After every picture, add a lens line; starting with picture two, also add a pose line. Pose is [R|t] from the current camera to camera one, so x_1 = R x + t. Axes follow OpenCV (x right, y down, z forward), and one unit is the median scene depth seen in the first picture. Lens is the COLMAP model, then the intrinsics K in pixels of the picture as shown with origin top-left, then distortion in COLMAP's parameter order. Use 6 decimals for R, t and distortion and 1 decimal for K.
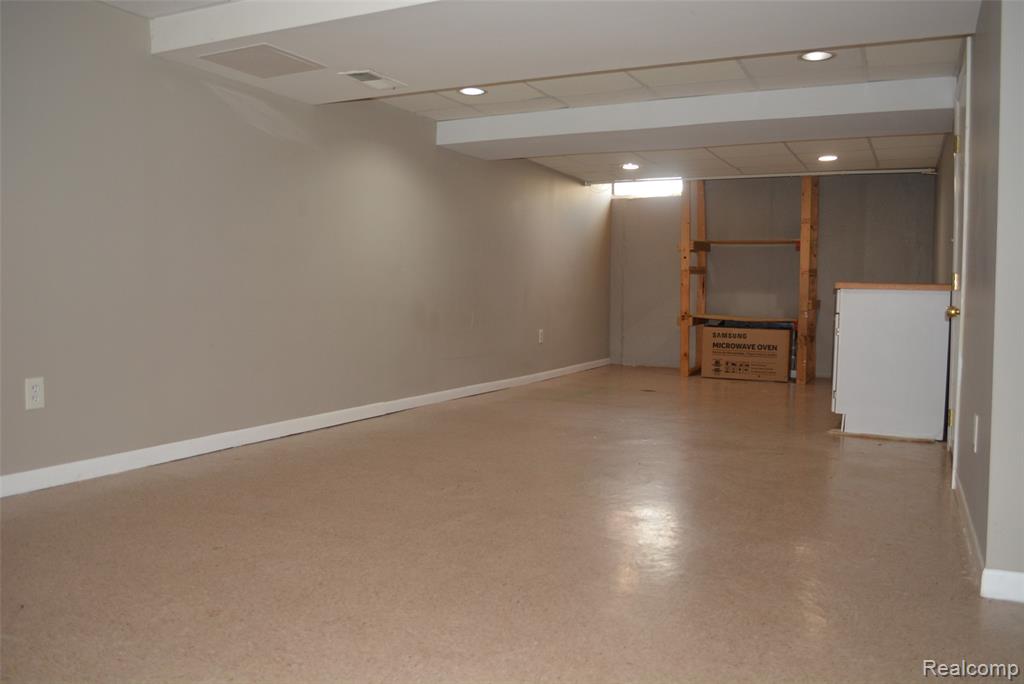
lens RADIAL K [[822.2, 0, 510.4], [0, 822.2, 336.5], [0, 0, 1]] dist [-0.085114, 0.015232]
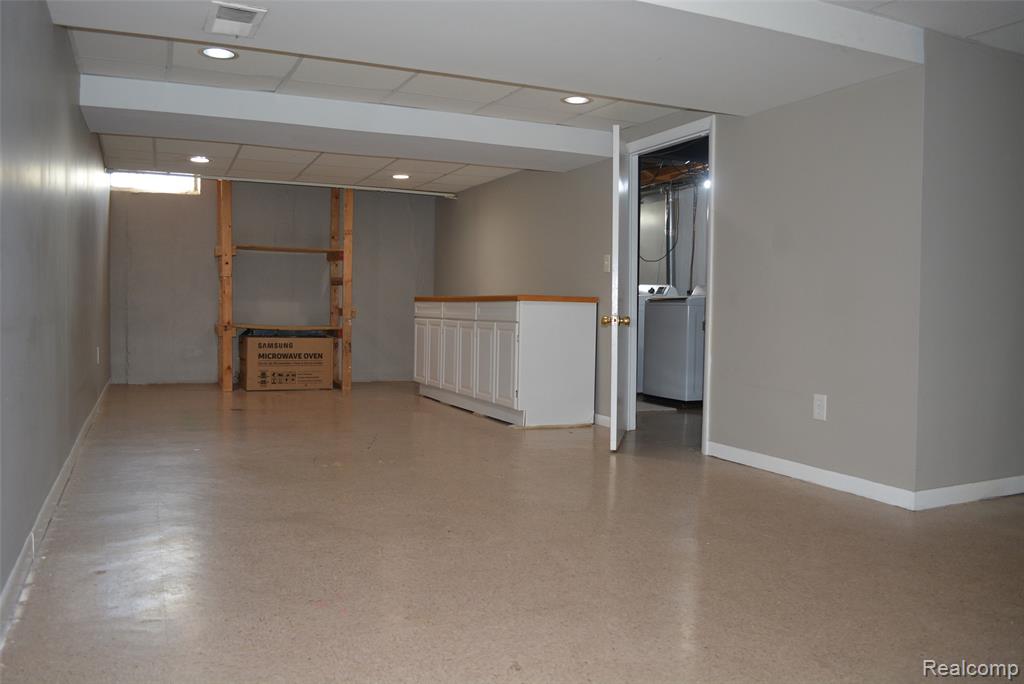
lens RADIAL K [[822.2, 0, 502.7], [0, 822.2, 350.7], [0, 0, 1]] dist [-0.085114, 0.015232]
pose [[0.617807, -0.044846, 0.785050, -0.325828], [0.032213, 0.998978, 0.031716, -0.016999], [-0.785669, 0.005694, 0.618620, 0.190795]]
